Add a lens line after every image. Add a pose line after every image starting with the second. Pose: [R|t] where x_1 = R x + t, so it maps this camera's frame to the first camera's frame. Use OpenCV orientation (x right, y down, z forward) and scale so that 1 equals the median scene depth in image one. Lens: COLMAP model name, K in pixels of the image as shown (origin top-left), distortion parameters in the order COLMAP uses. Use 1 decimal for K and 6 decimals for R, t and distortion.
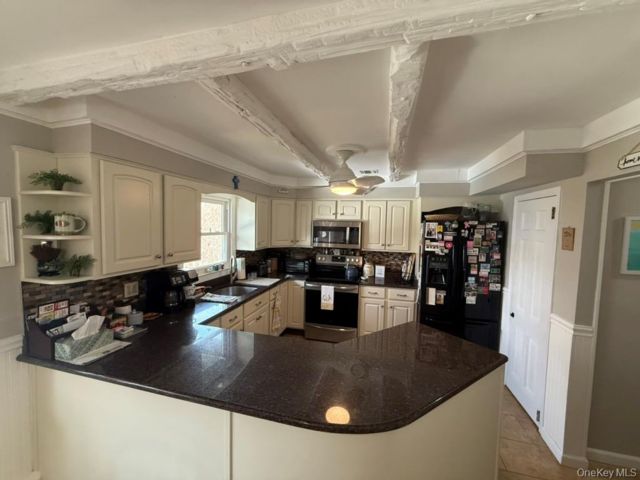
lens RADIAL K [[253.1, 0, 319.7], [0, 253.1, 239.2], [0, 0, 1]] dist [-0.006510, 0.001956]
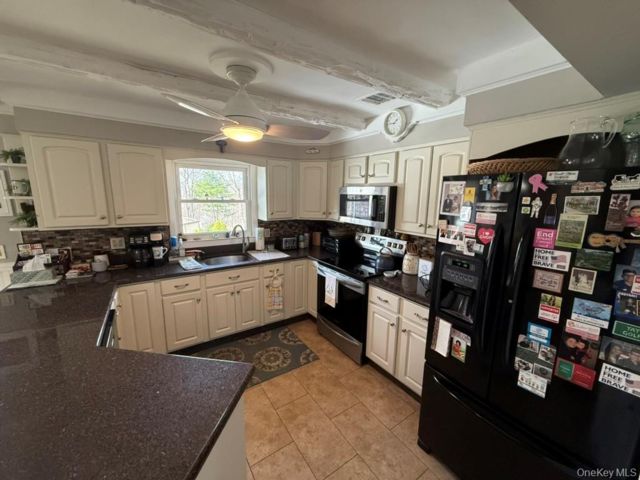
lens RADIAL K [[253.1, 0, 321.1], [0, 253.1, 239.1], [0, 0, 1]] dist [-0.006510, 0.001956]
pose [[0.756570, 0.109048, -0.644756, 0.580912], [-0.042288, 0.992092, 0.118172, -0.007363], [0.652544, -0.062140, 0.755199, 0.516051]]
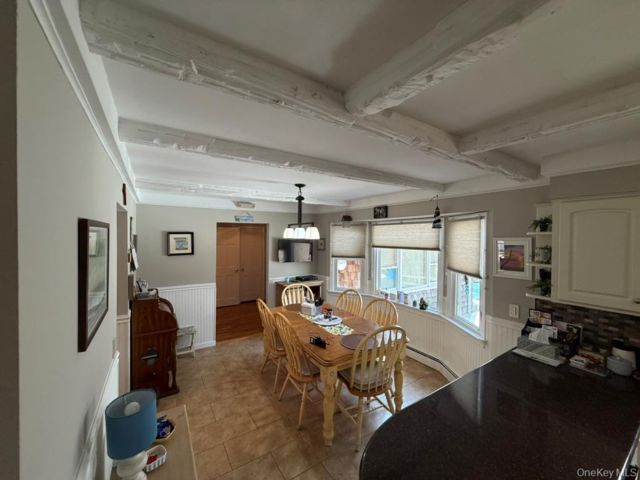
lens RADIAL K [[253.1, 0, 319.3], [0, 253.1, 240.1], [0, 0, 1]] dist [-0.006510, 0.001956]
pose [[-0.673150, -0.016473, -0.739322, 0.416064], [-0.065634, 0.997137, 0.037541, -0.057817], [0.736587, 0.073796, -0.672304, 0.519699]]
